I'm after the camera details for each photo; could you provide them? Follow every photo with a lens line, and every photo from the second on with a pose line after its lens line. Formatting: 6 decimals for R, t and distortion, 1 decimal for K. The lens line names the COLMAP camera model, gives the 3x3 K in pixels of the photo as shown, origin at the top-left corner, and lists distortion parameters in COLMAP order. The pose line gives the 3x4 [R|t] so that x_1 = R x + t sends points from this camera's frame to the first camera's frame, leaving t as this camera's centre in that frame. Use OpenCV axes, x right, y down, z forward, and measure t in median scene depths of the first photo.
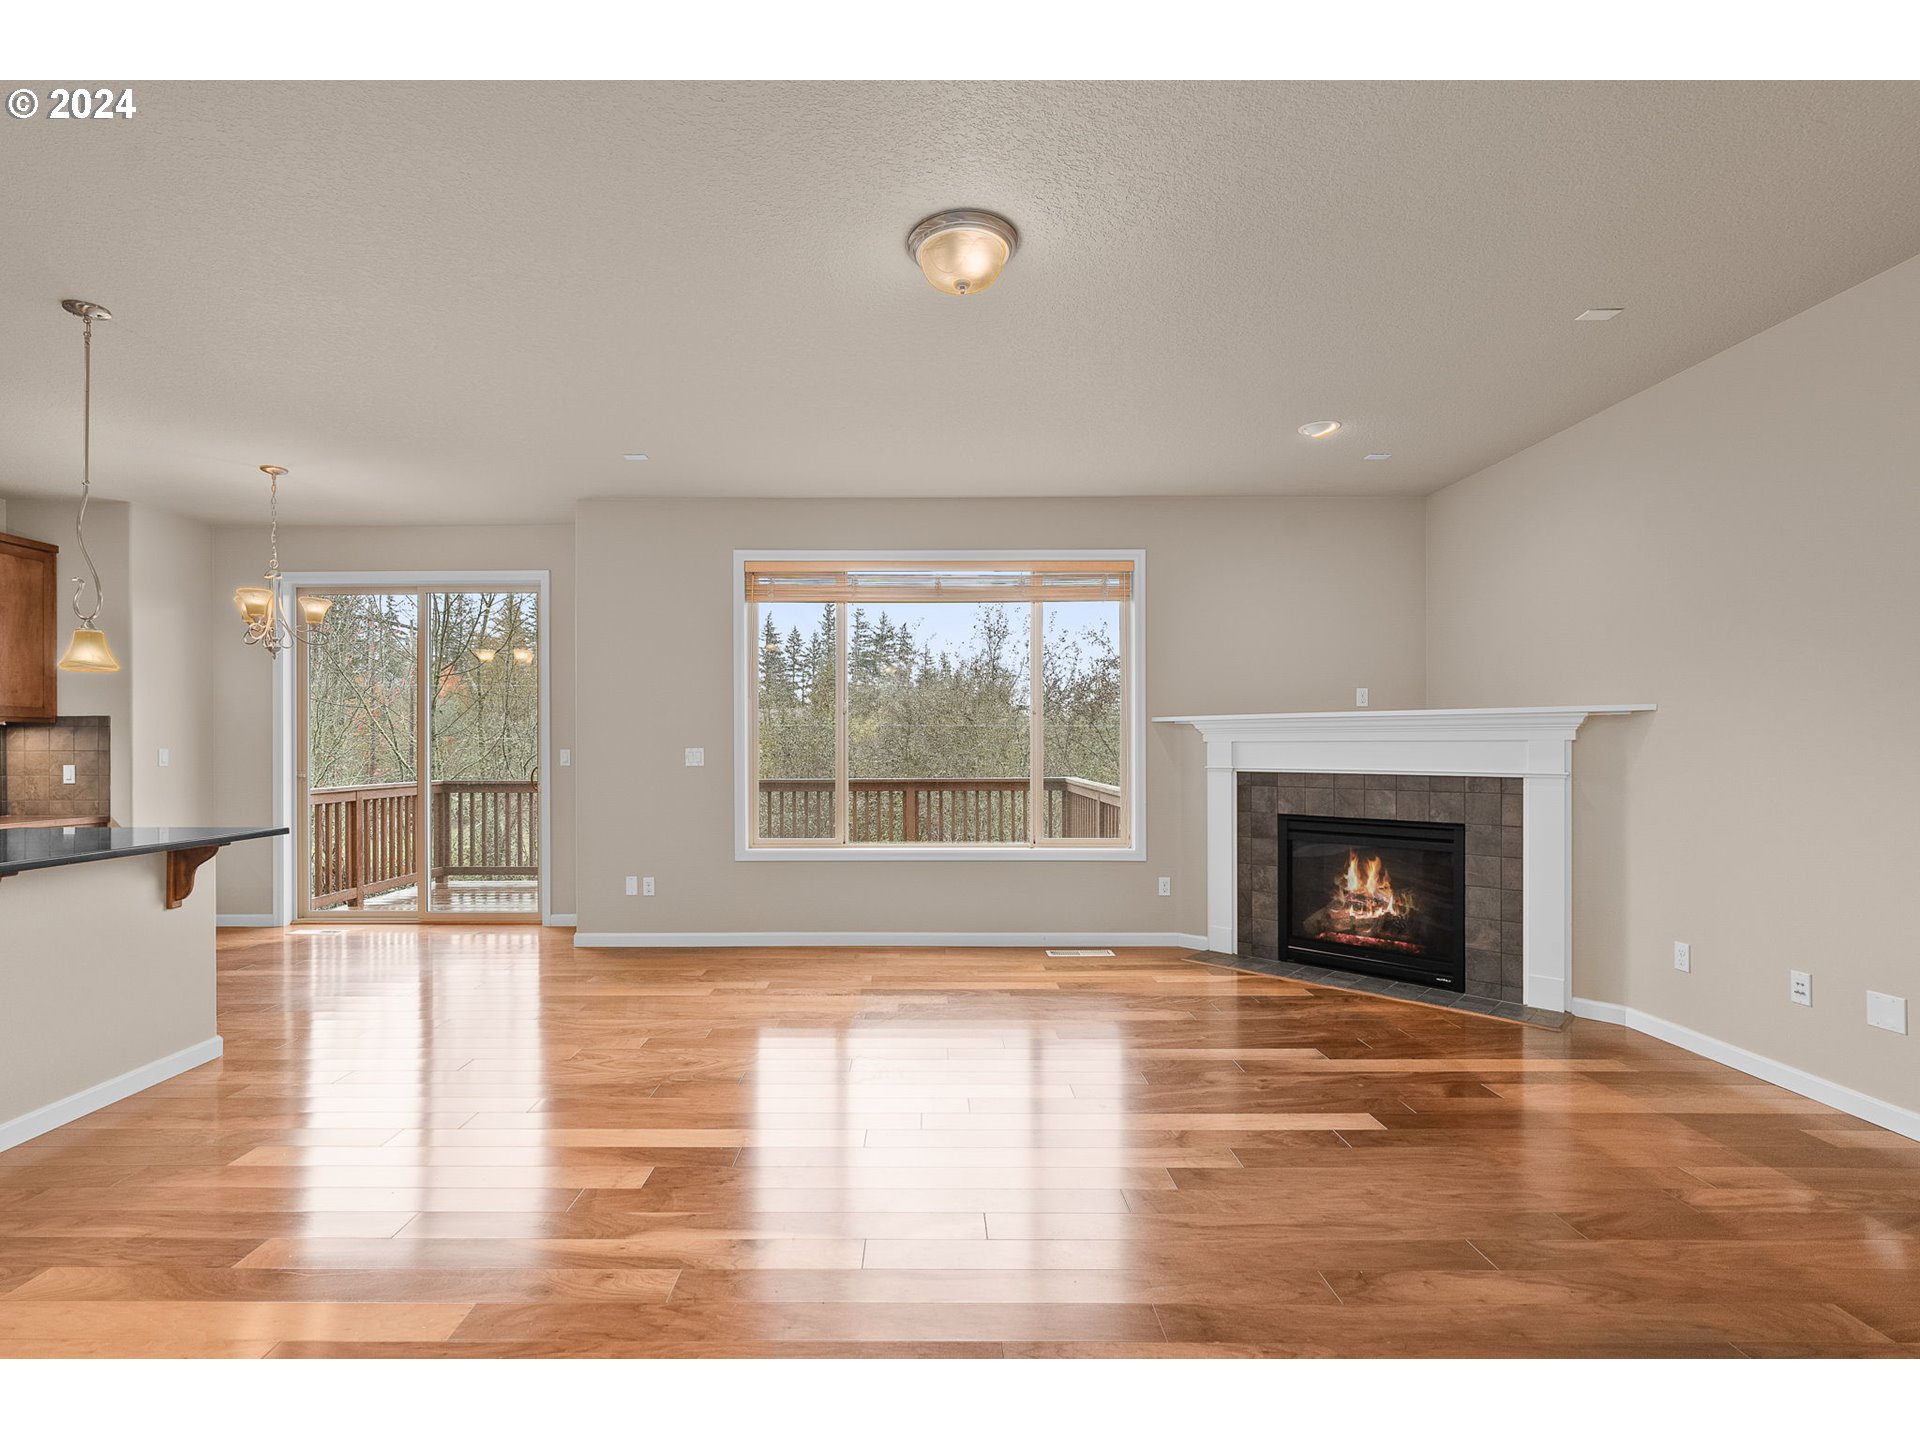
lens RADIAL K [[877.1, 0, 924.9], [0, 877.1, 745.9], [0, 0, 1]] dist [-0.002285, -0.000632]
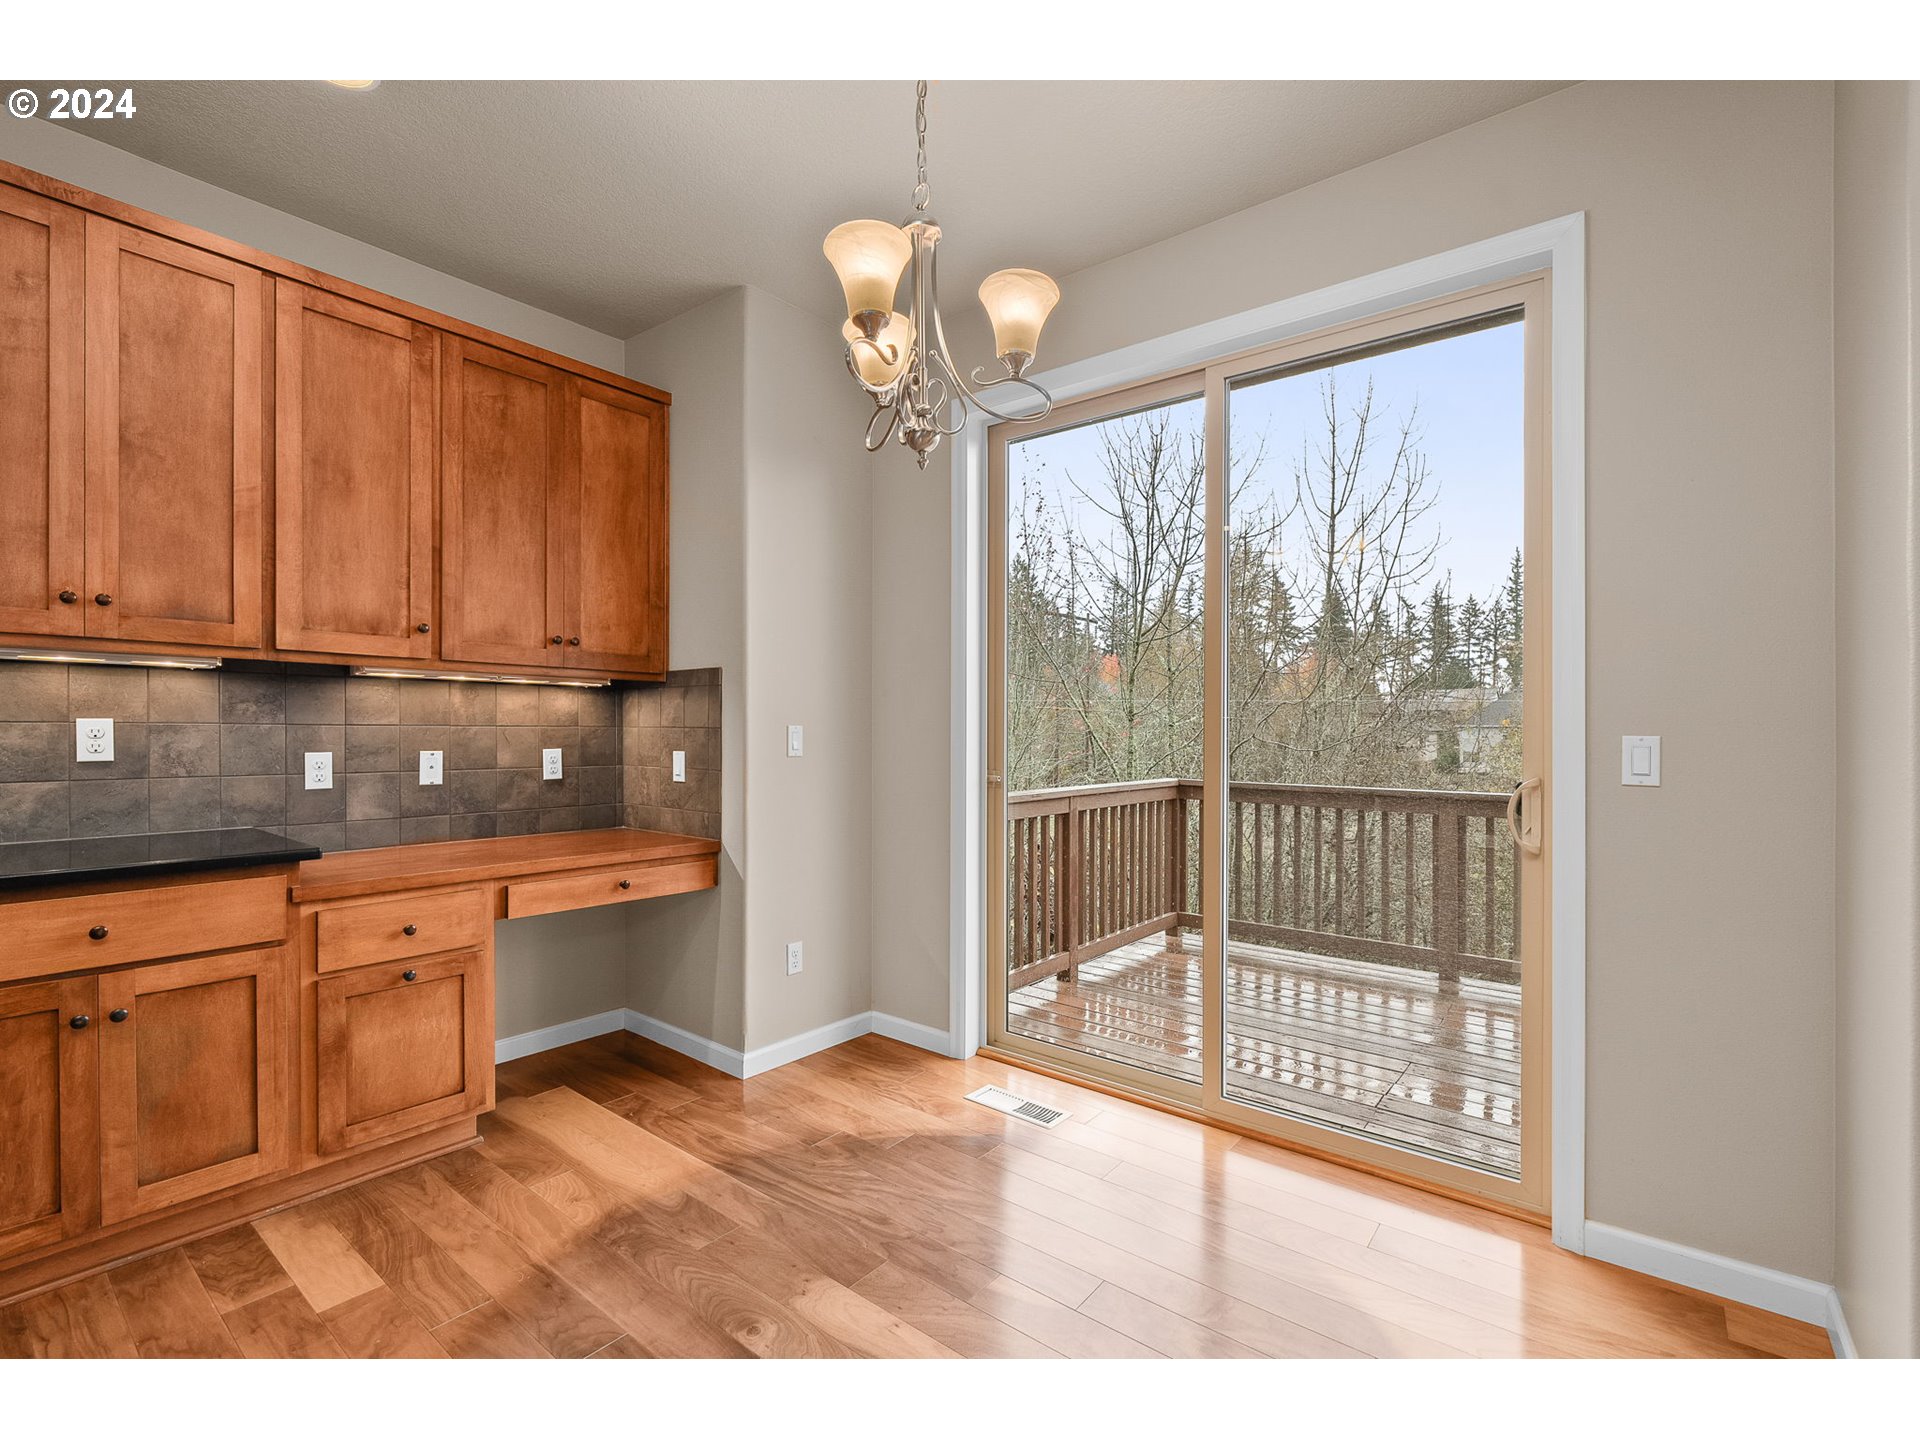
lens RADIAL K [[862.1, 0, 960.0], [0, 862.1, 720.0], [0, 0, 1]] dist [-0.002157, -0.000101]
pose [[0.782828, 0.001074, -0.622238, -0.480732], [-0.008727, 0.999919, -0.009253, 0.004458], [0.622178, 0.012674, 0.782774, 0.689521]]
